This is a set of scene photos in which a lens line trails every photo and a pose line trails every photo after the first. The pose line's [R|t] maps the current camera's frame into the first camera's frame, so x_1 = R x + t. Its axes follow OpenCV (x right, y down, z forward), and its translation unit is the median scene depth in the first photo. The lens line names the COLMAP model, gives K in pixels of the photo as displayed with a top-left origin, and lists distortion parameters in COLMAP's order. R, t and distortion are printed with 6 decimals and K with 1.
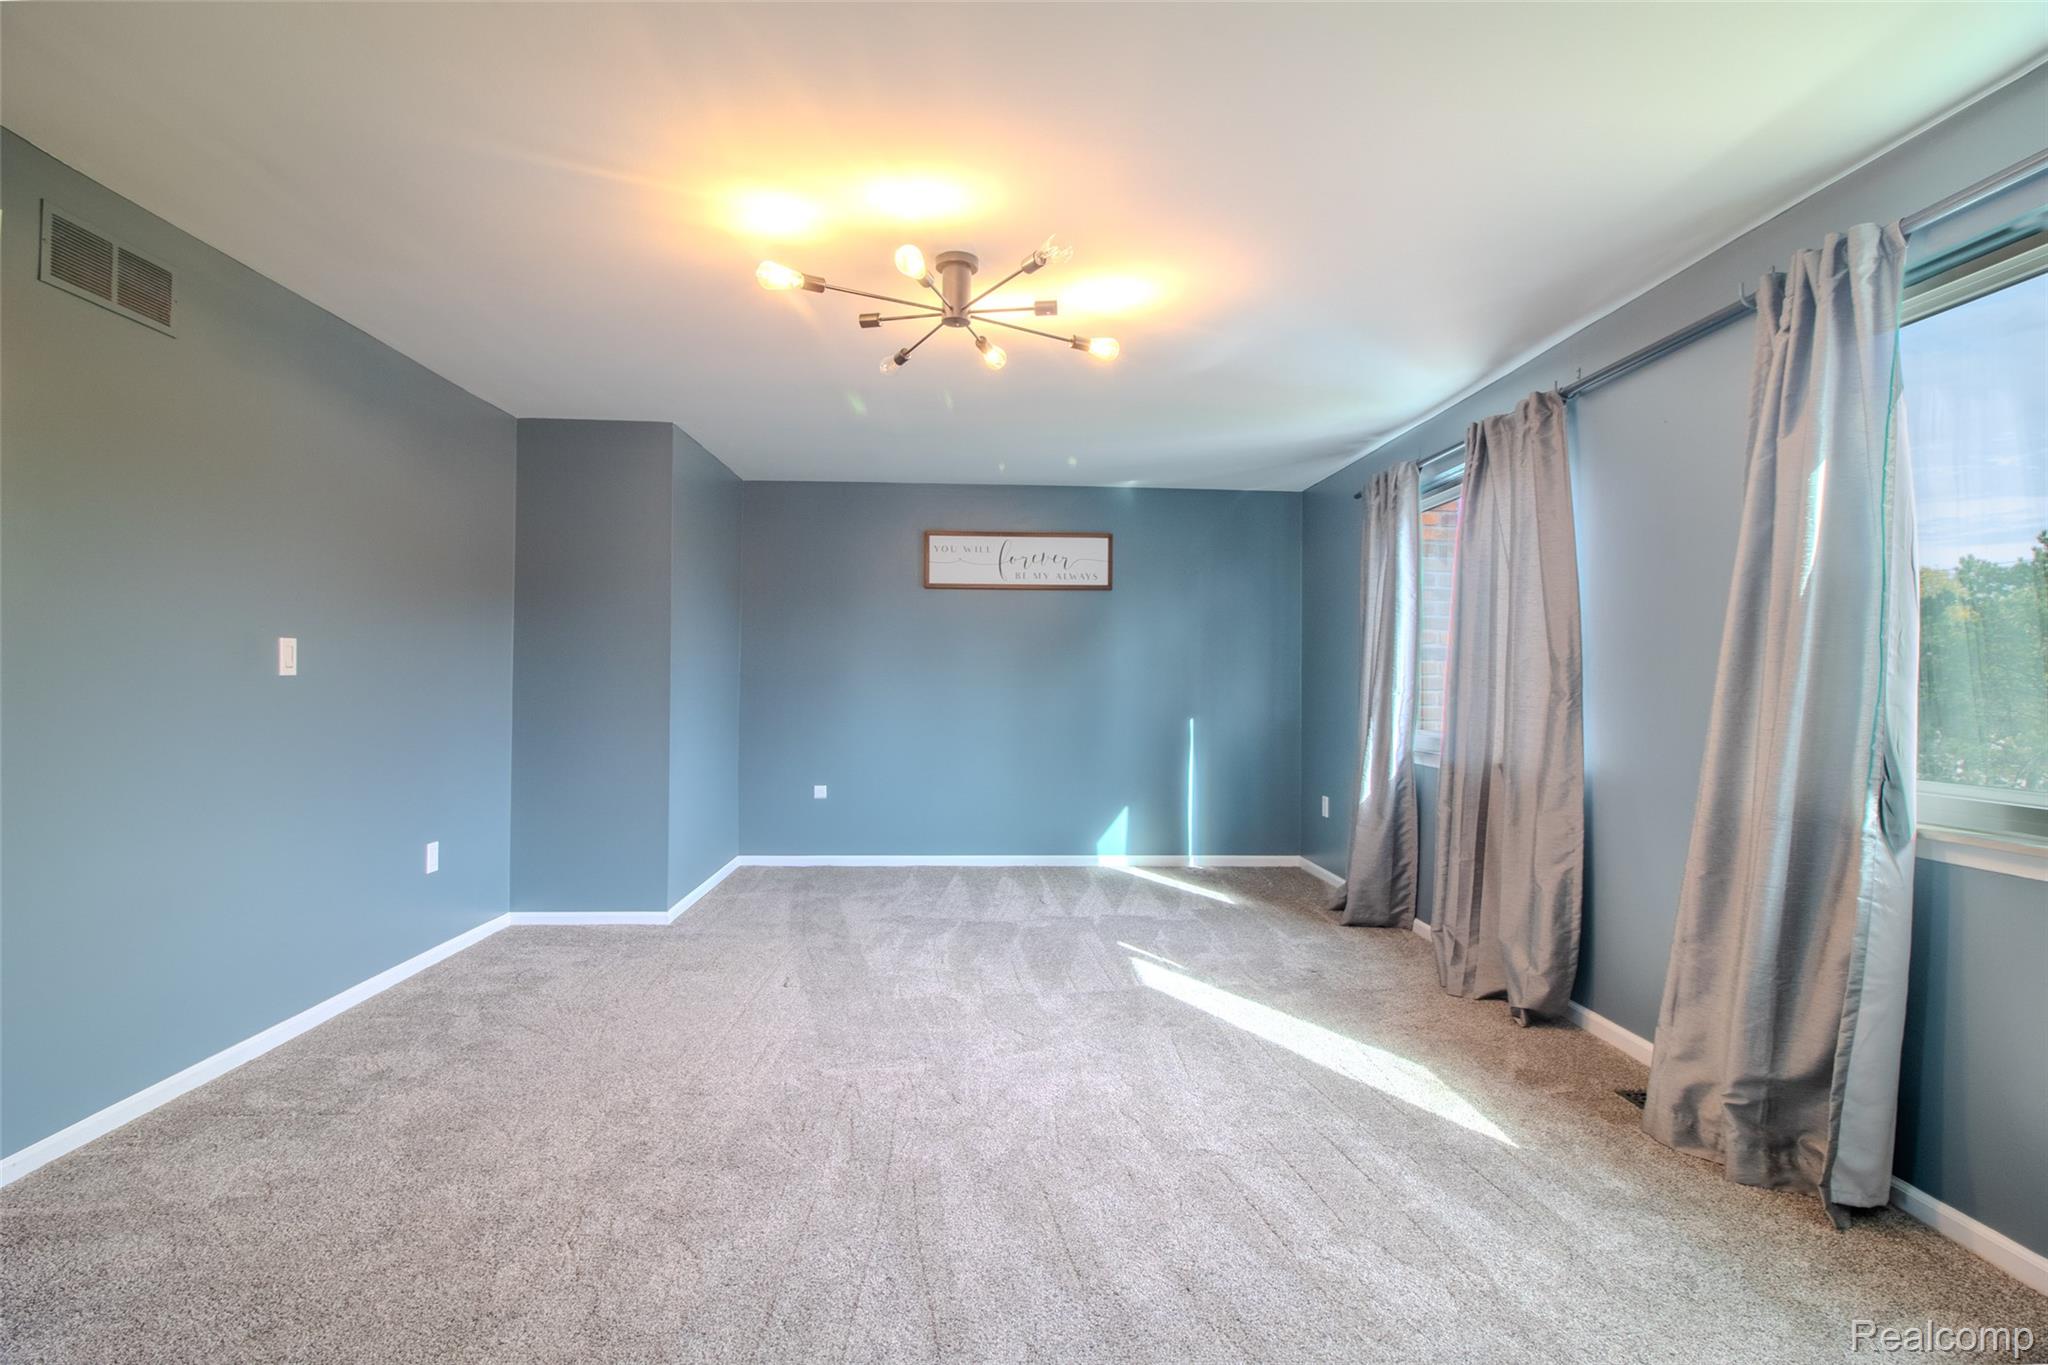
lens RADIAL K [[987.6, 0, 1035.8], [0, 987.6, 679.9], [0, 0, 1]] dist [-0.000004, -0.013114]
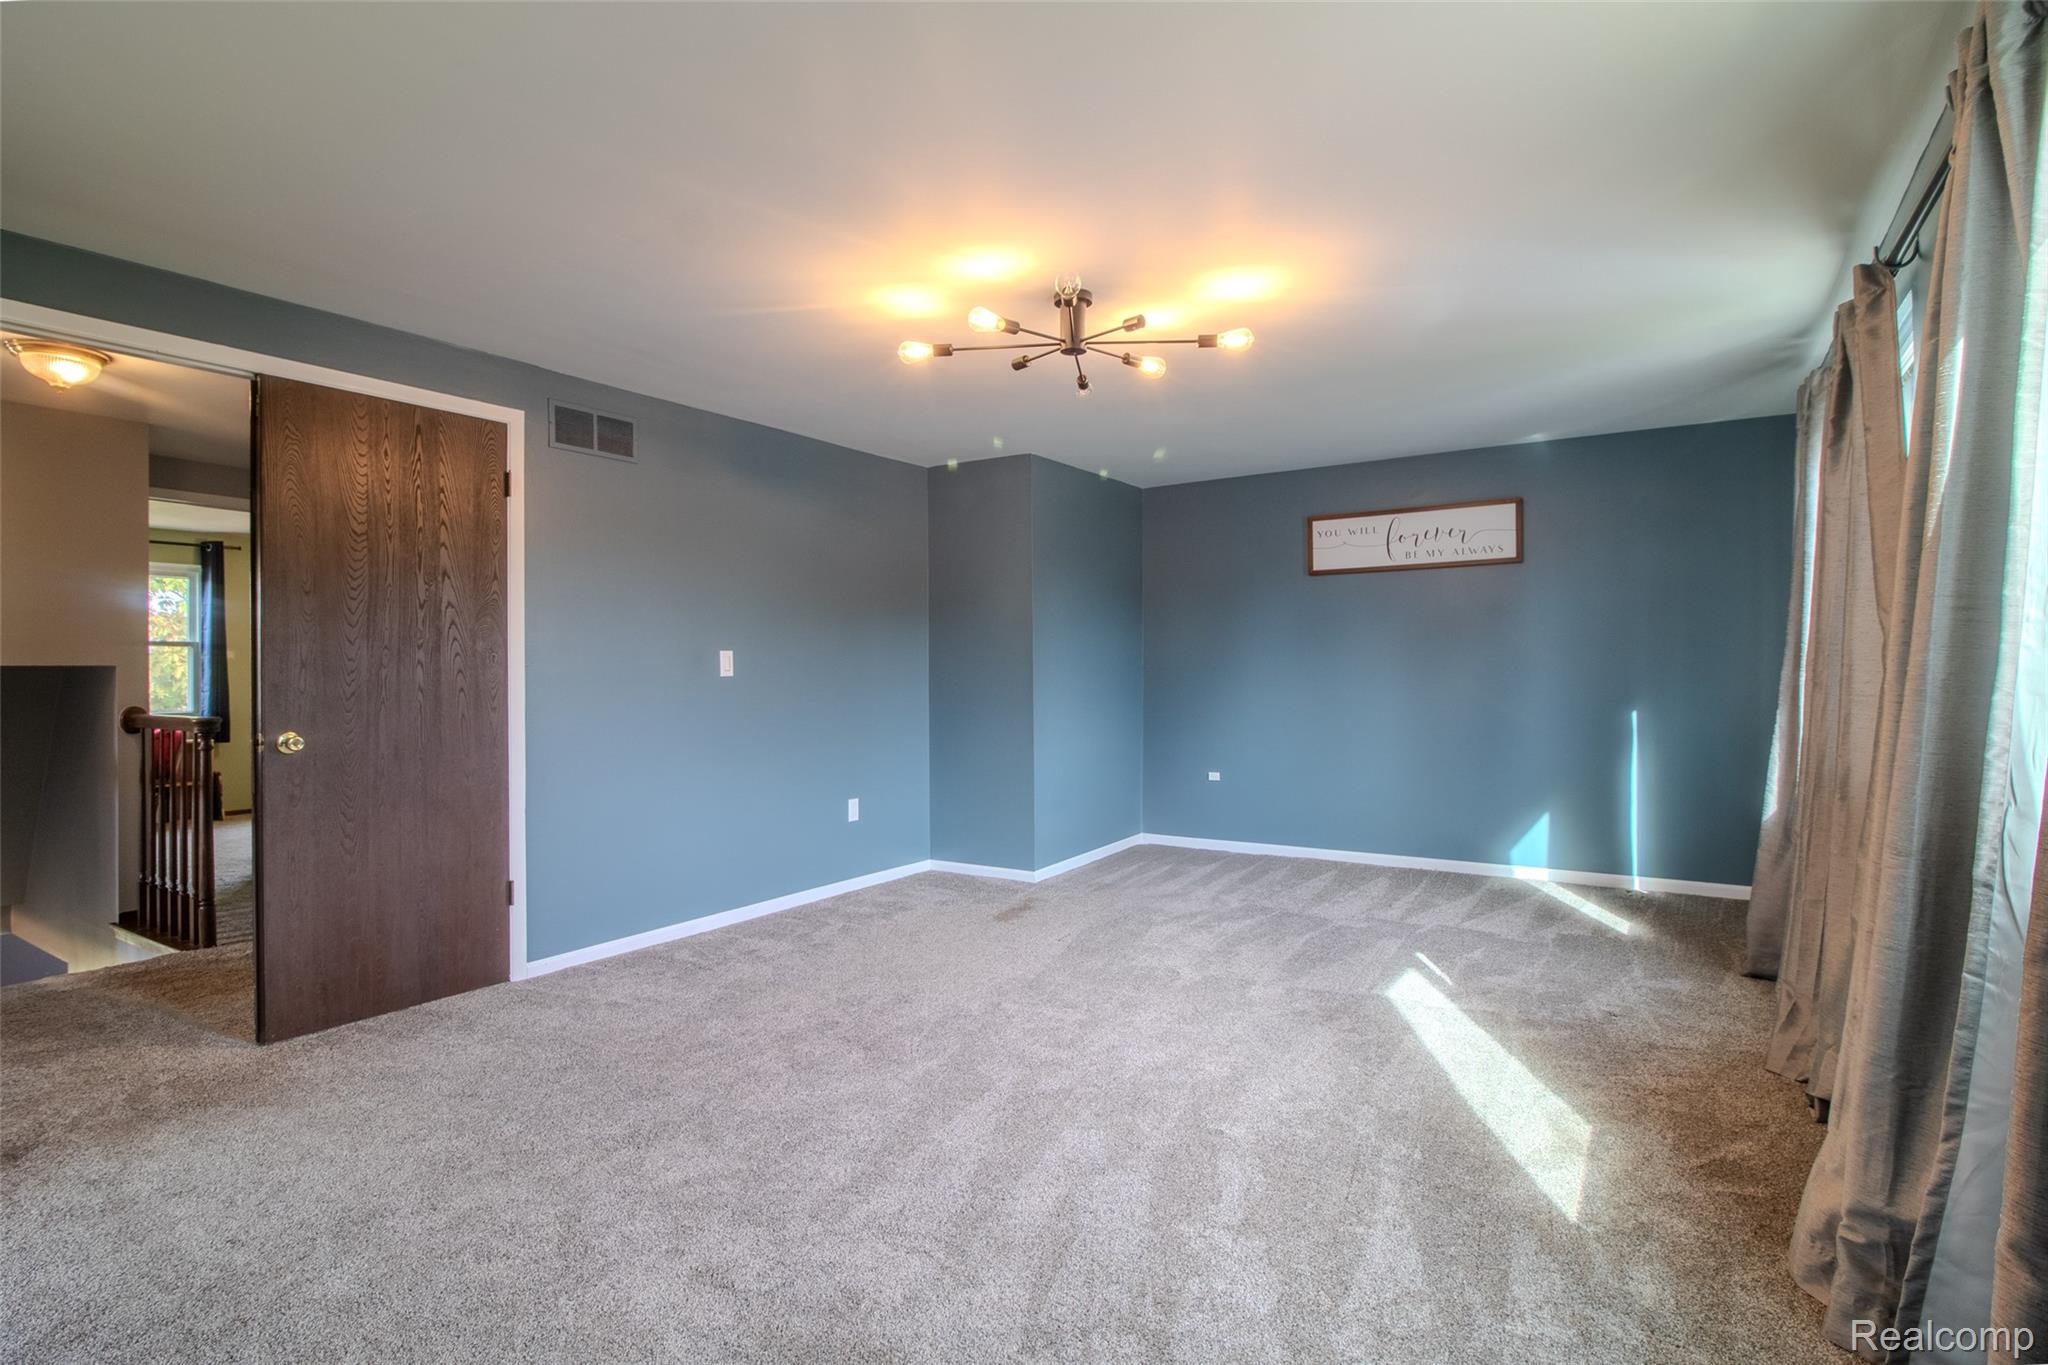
lens RADIAL K [[1016.1, 0, 1024.0], [0, 1016.1, 682.5], [0, 0, 1]] dist [0.001223, -0.013427]
pose [[0.808699, -0.009672, -0.588143, 0.450189], [0.017545, 0.999817, 0.007683, 0.000813], [0.587960, -0.016532, 0.808721, 0.028528]]
